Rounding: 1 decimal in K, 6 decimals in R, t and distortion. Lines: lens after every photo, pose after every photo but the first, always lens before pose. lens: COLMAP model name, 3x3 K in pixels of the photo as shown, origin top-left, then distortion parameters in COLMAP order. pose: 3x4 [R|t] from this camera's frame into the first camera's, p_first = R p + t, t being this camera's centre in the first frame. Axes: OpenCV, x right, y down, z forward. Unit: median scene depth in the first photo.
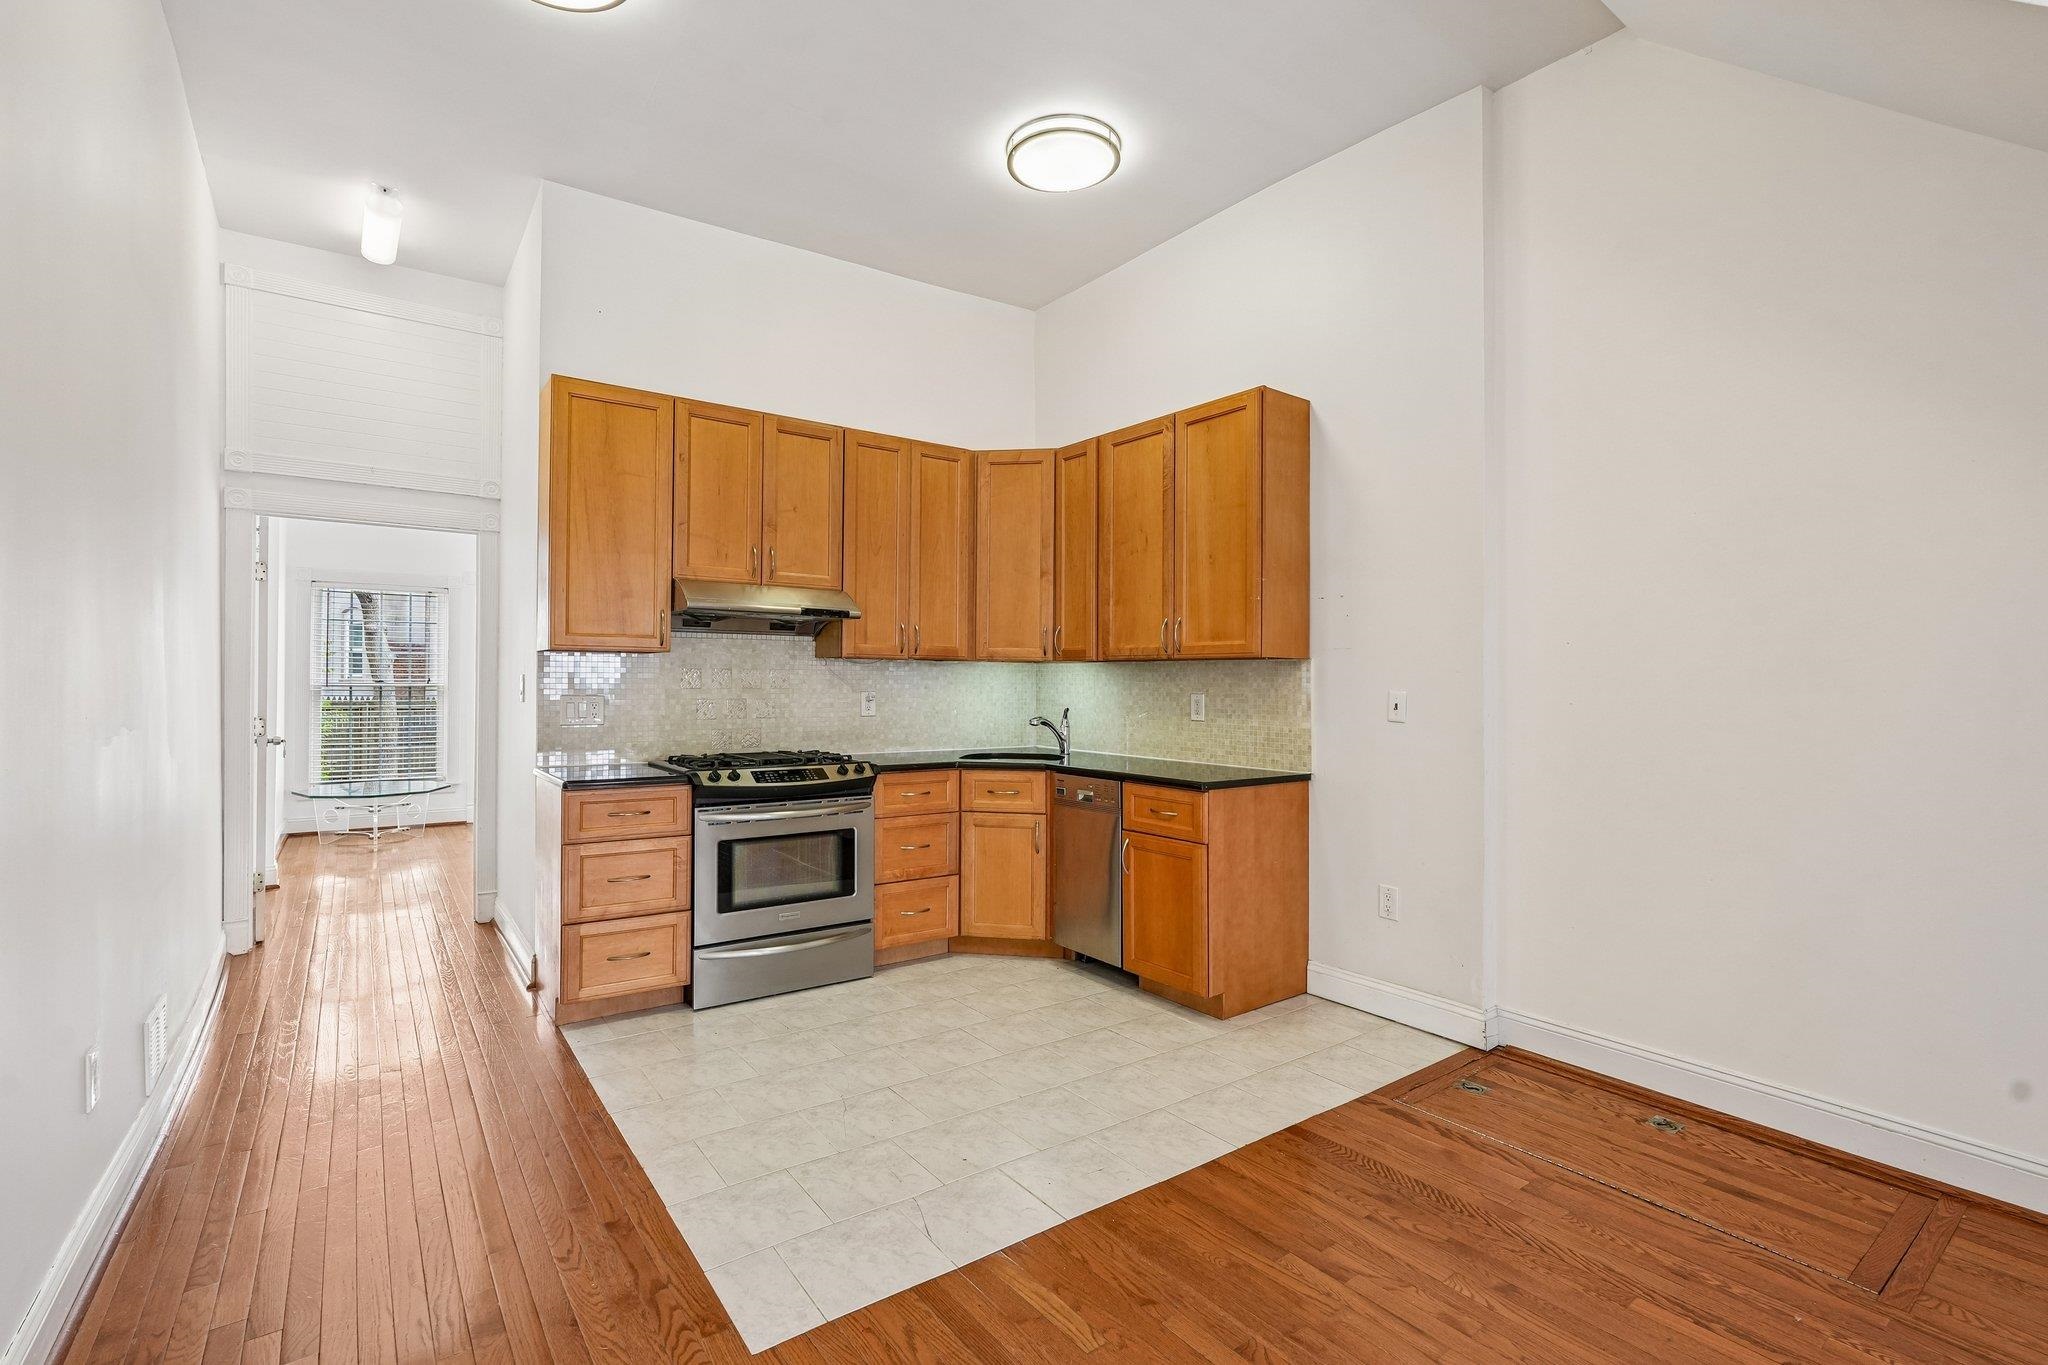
lens RADIAL K [[927.7, 0, 1027.6], [0, 927.7, 668.4], [0, 0, 1]] dist [-0.008333, 0.006017]
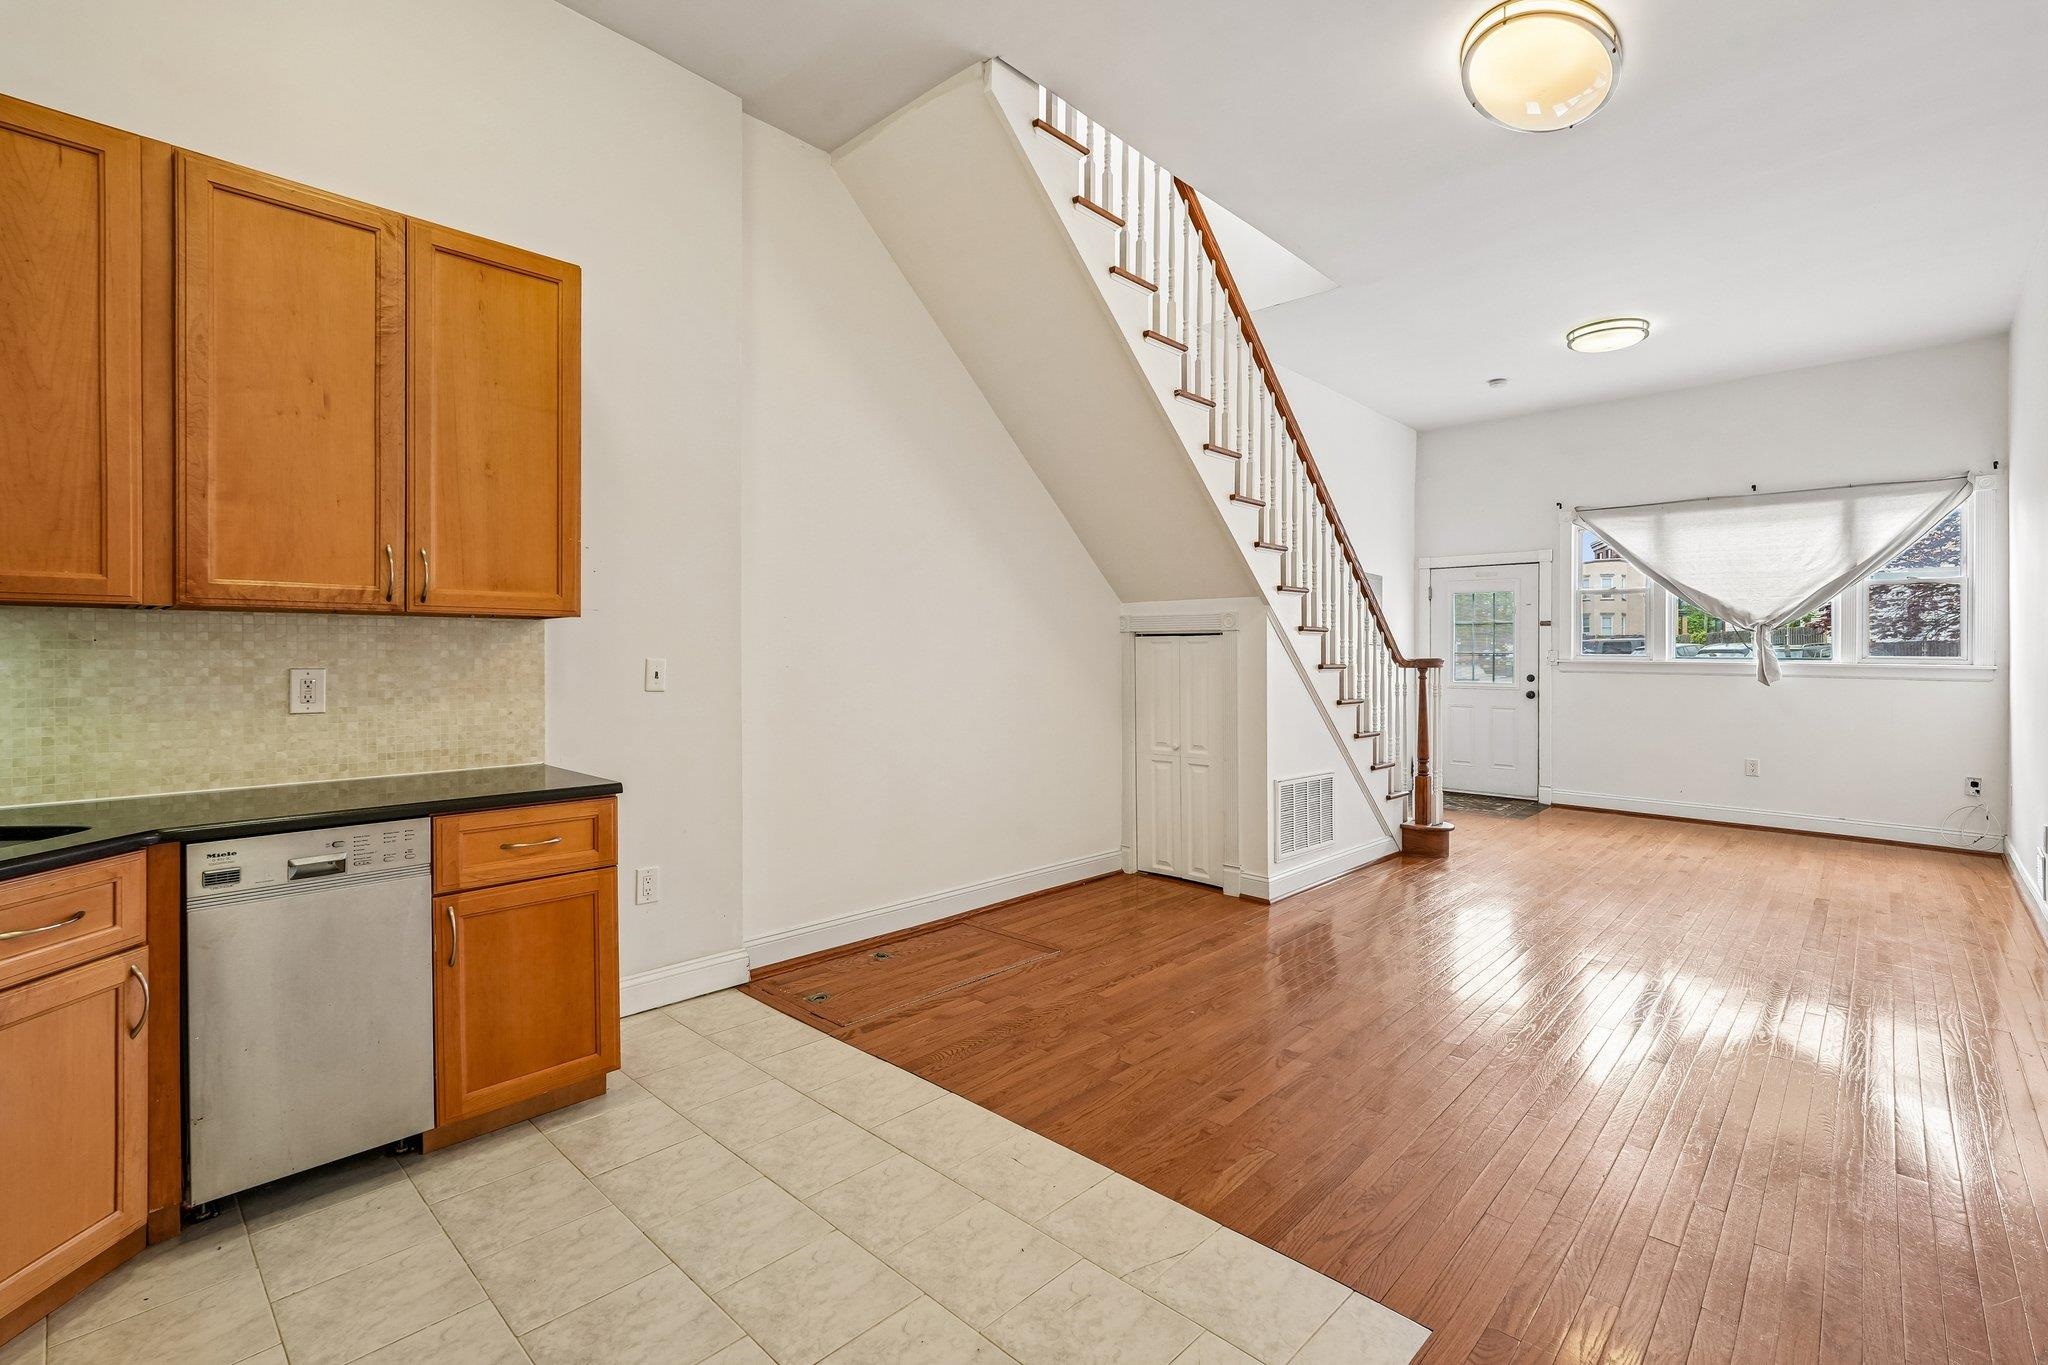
lens RADIAL K [[927.7, 0, 1029.1], [0, 927.7, 631.8], [0, 0, 1]] dist [-0.008333, 0.006017]
pose [[-0.169555, 0.011369, 0.985455, -0.547201], [-0.021423, 0.999655, -0.015218, 0.003522], [-0.985288, -0.023691, -0.169252, 0.722257]]
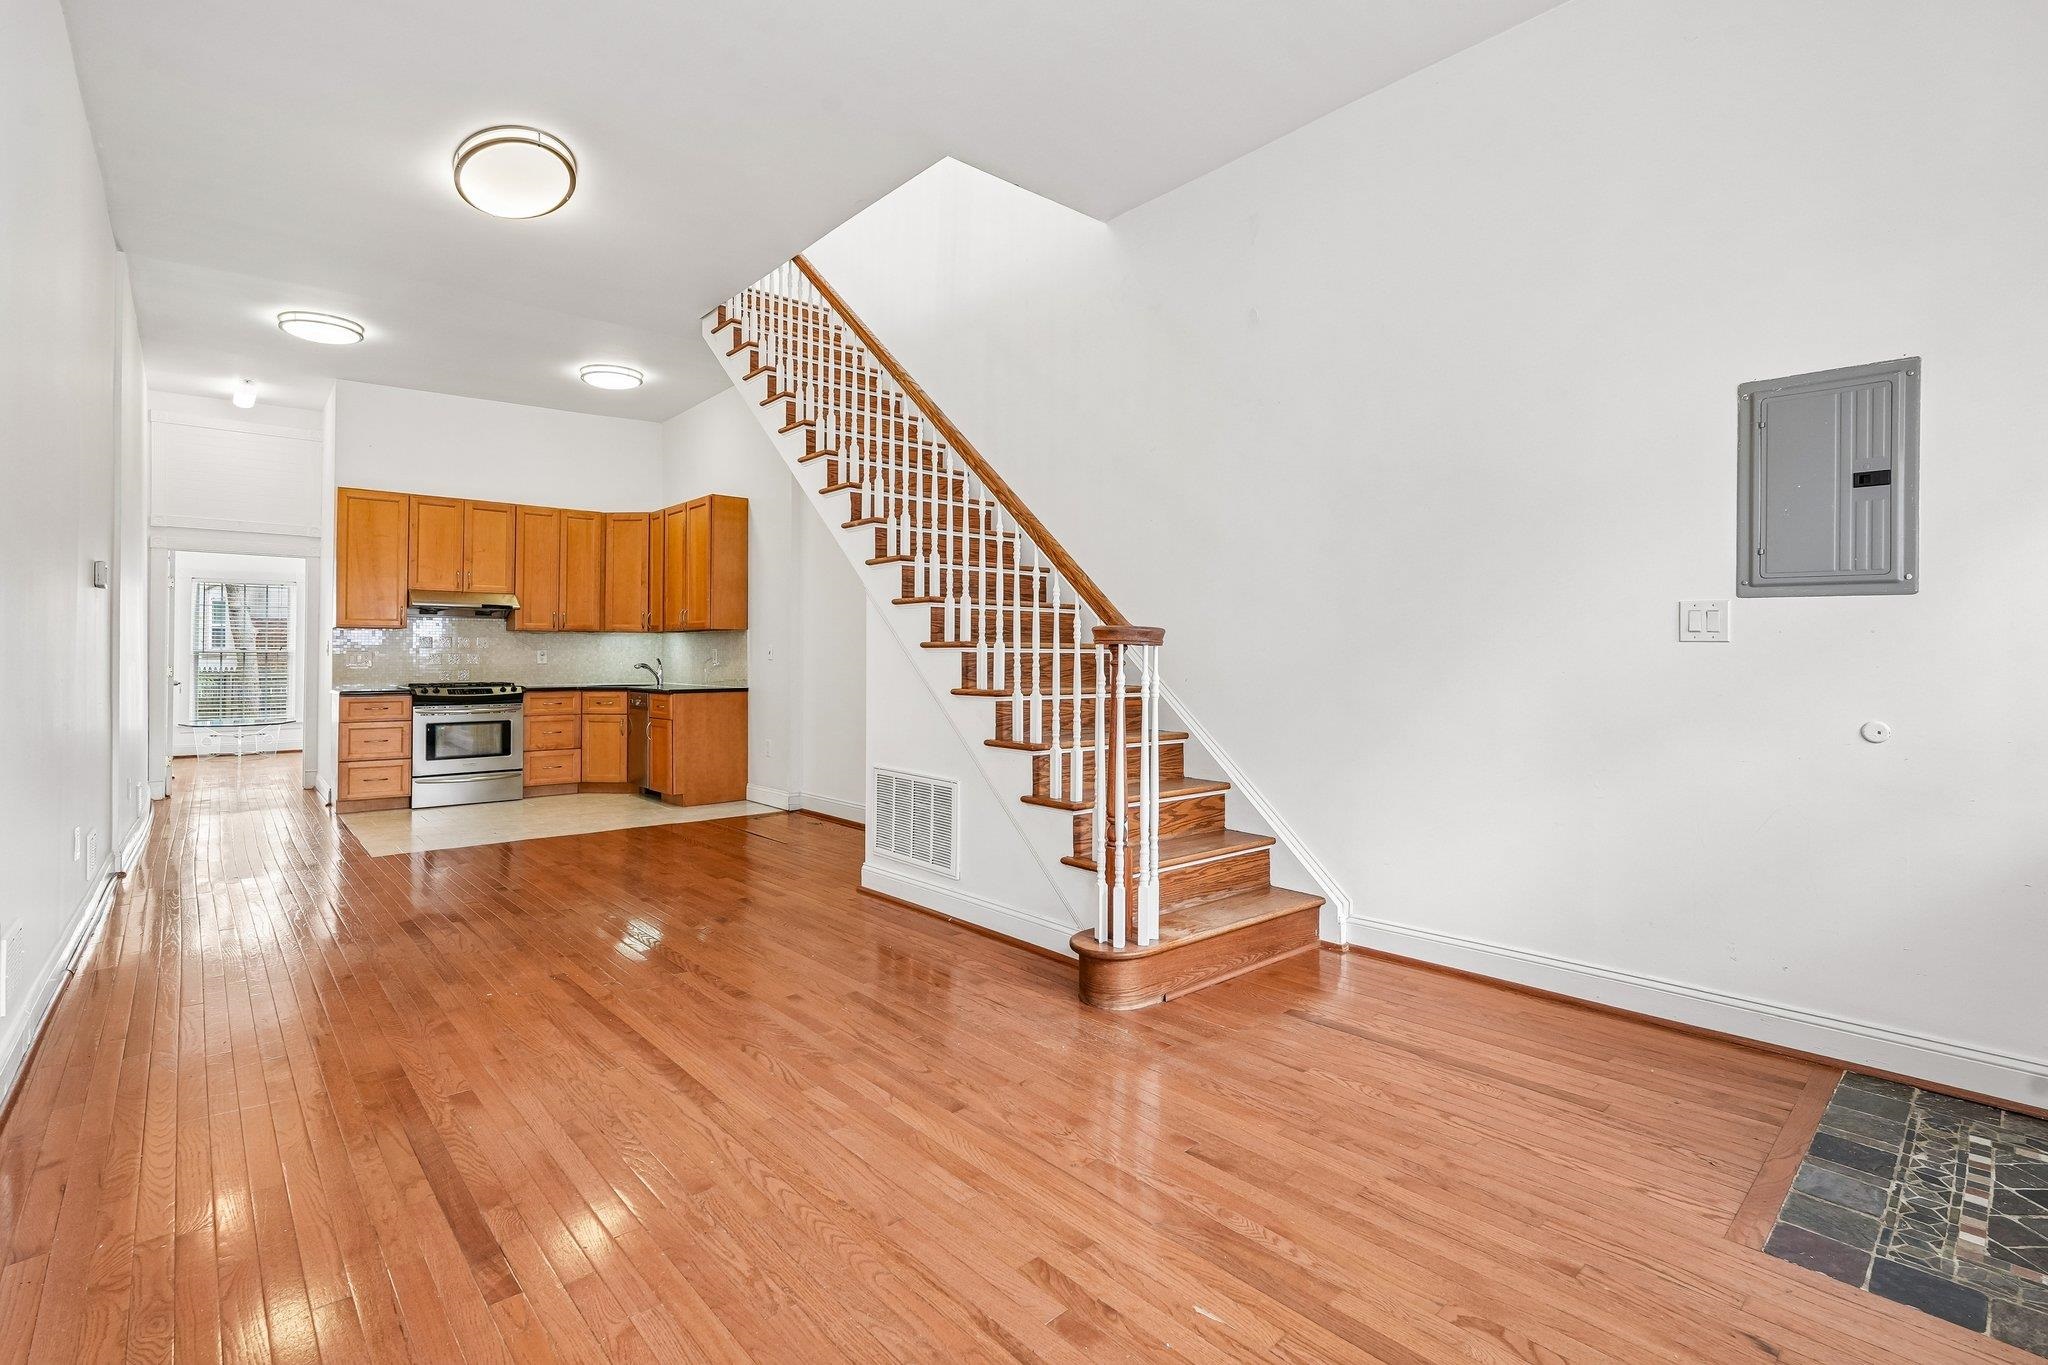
lens RADIAL K [[927.7, 0, 1026.6], [0, 927.7, 631.0], [0, 0, 1]] dist [-0.008333, 0.006017]
pose [[0.995844, -0.005640, 0.090900, 0.712350], [0.006847, 0.999892, -0.012973, 0.022255], [-0.090817, 0.013541, 0.995776, -1.013446]]
